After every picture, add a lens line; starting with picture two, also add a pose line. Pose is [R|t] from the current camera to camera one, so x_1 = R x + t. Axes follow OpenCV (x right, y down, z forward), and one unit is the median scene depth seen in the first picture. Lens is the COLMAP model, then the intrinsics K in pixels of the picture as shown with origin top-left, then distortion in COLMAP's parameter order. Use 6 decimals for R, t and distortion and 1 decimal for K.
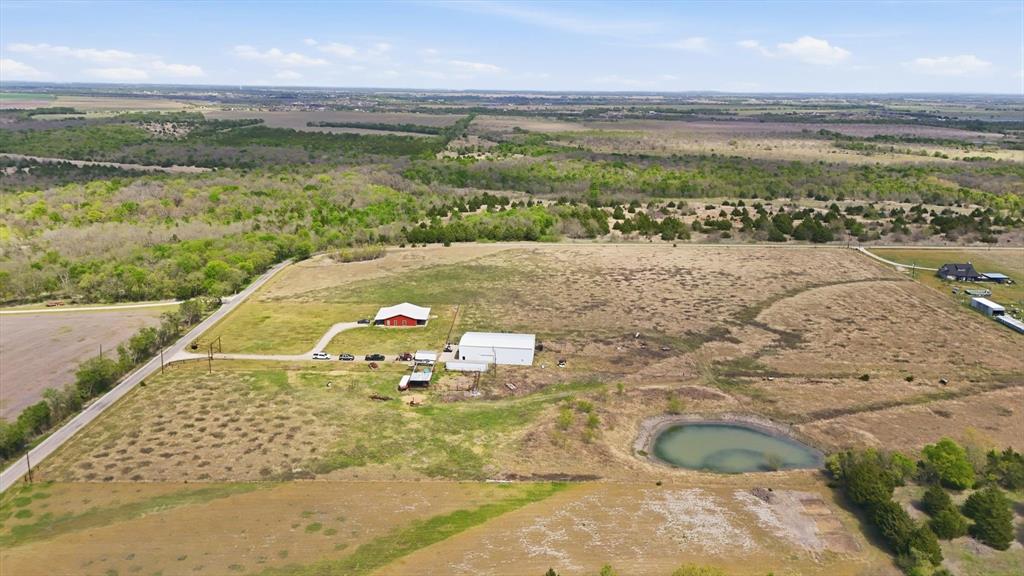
lens RADIAL K [[754.2, 0, 512.1], [0, 754.2, 292.4], [0, 0, 1]] dist [0.073284, -0.067671]
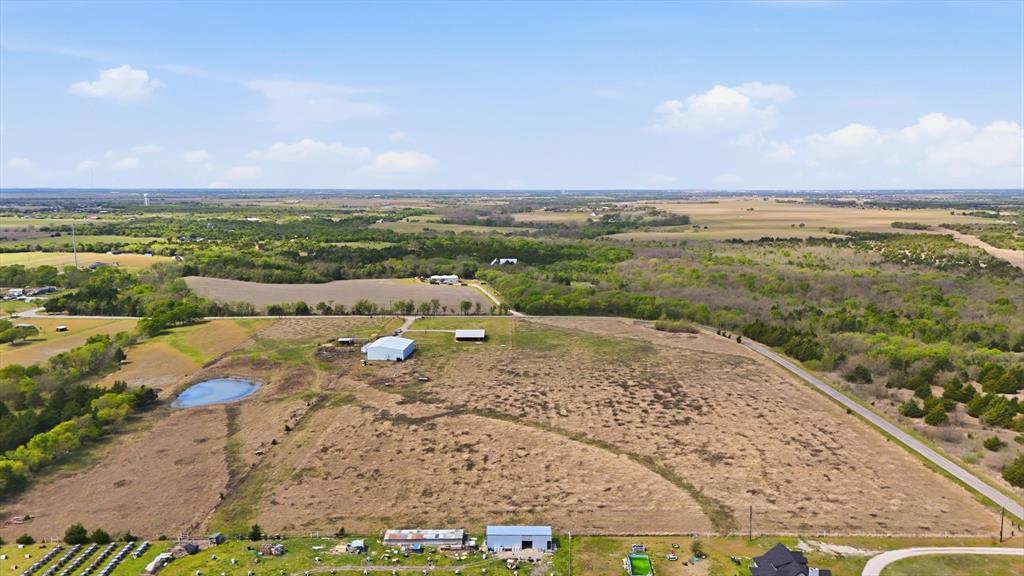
lens RADIAL K [[754.2, 0, 514.6], [0, 754.2, 289.2], [0, 0, 1]] dist [0.073284, -0.067671]
pose [[0.007969, 0.122113, -0.992484, 1.165058], [-0.265796, 0.957071, 0.115621, -0.221936], [0.963996, 0.262877, 0.040084, 0.937830]]
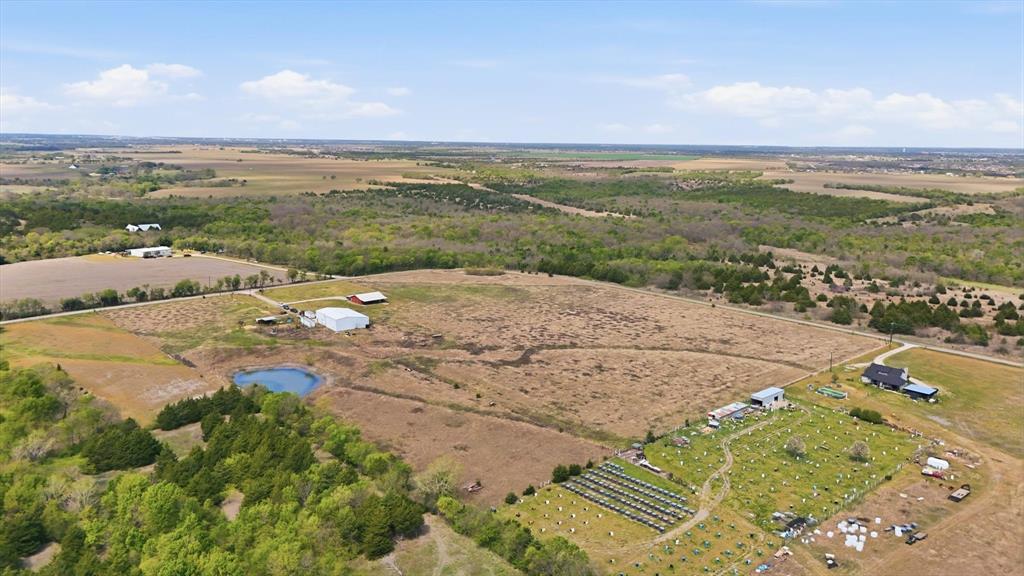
lens RADIAL K [[754.2, 0, 511.5], [0, 754.2, 289.9], [0, 0, 1]] dist [0.073284, -0.067671]
pose [[0.670008, 0.141786, -0.728688, 1.059235], [-0.200547, 0.979664, 0.006223, -0.049258], [0.714752, 0.141967, 0.684818, 0.169302]]
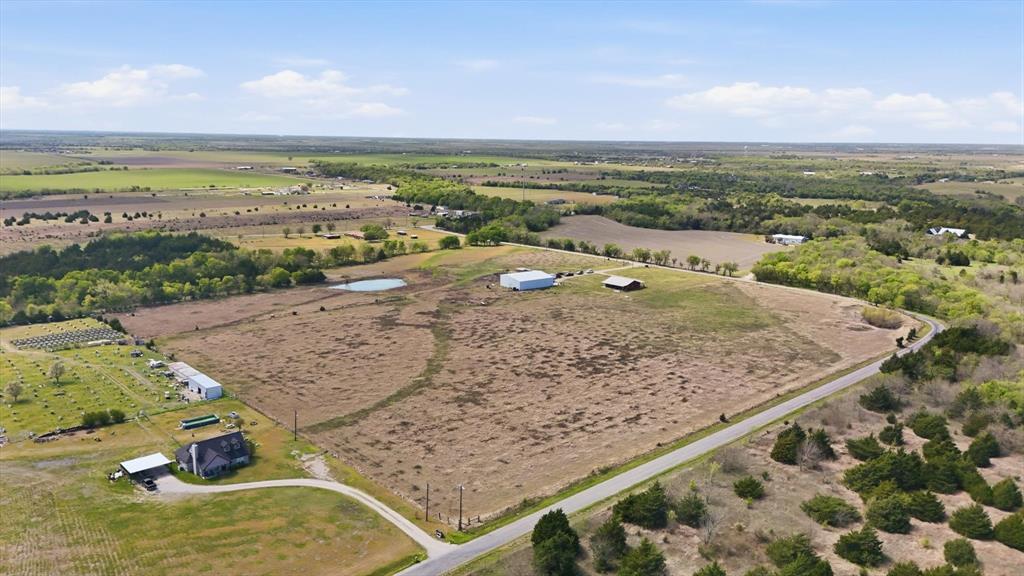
lens RADIAL K [[754.2, 0, 514.2], [0, 754.2, 282.3], [0, 0, 1]] dist [0.073284, -0.067671]
pose [[-0.726373, 0.106414, -0.679013, 0.912596], [-0.206254, 0.908657, 0.363044, -0.420192], [0.655623, 0.403754, -0.638076, 1.665476]]
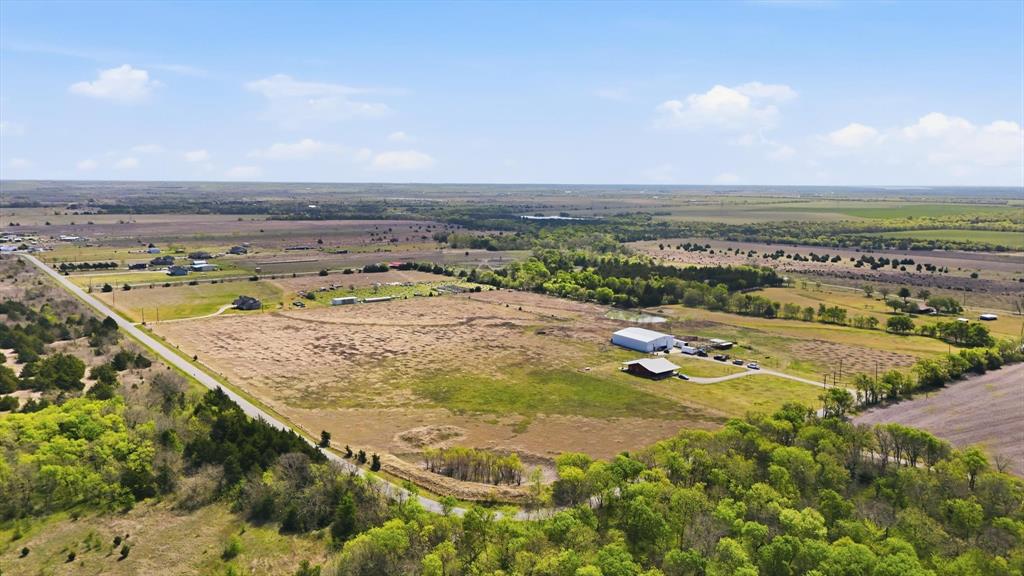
lens RADIAL K [[754.2, 0, 511.4], [0, 754.2, 289.8], [0, 0, 1]] dist [0.073284, -0.067671]
pose [[-0.619204, -0.126944, 0.774901, -0.802359], [0.193380, 0.931799, 0.307172, -0.420932], [-0.761046, 0.340052, -0.552425, 1.613651]]
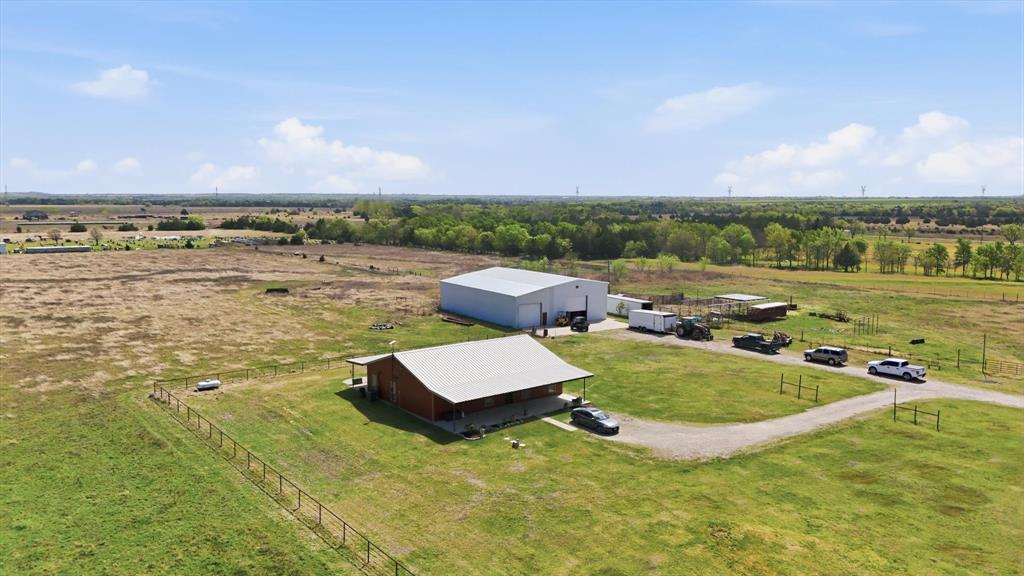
lens RADIAL K [[754.2, 0, 508.3], [0, 754.2, 286.6], [0, 0, 1]] dist [0.073284, -0.067671]
pose [[-0.611455, -0.105244, 0.784249, -0.328808], [0.200930, 0.937978, 0.282533, -0.061463], [-0.765343, 0.330336, -0.552384, 1.050253]]
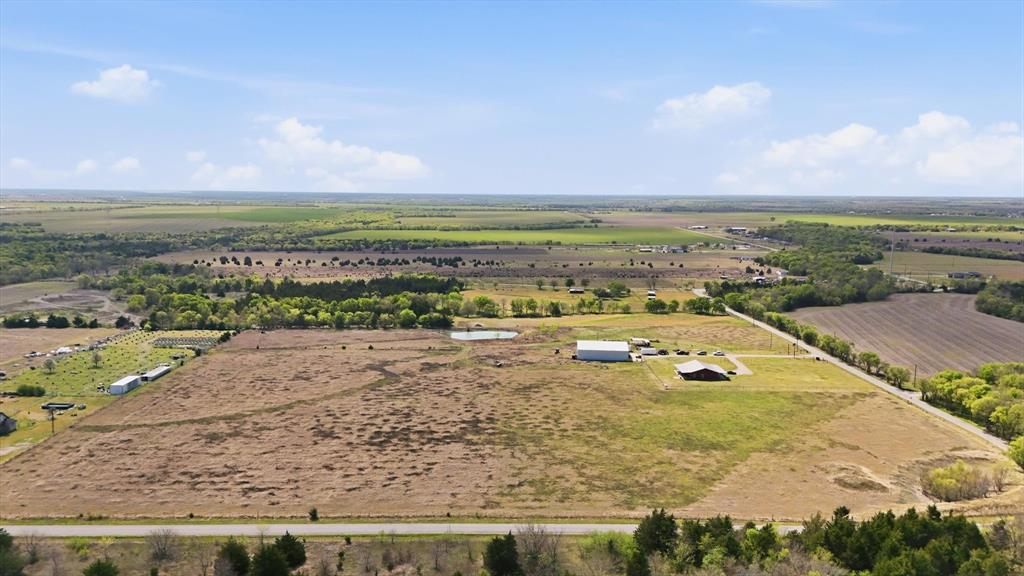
lens RADIAL K [[754.2, 0, 513.3], [0, 754.2, 284.1], [0, 0, 1]] dist [0.073284, -0.067671]
pose [[-0.999483, -0.015989, -0.027887, 0.159674], [-0.025399, 0.924544, 0.380228, -0.487359], [0.019703, 0.380740, -0.924472, 1.881339]]
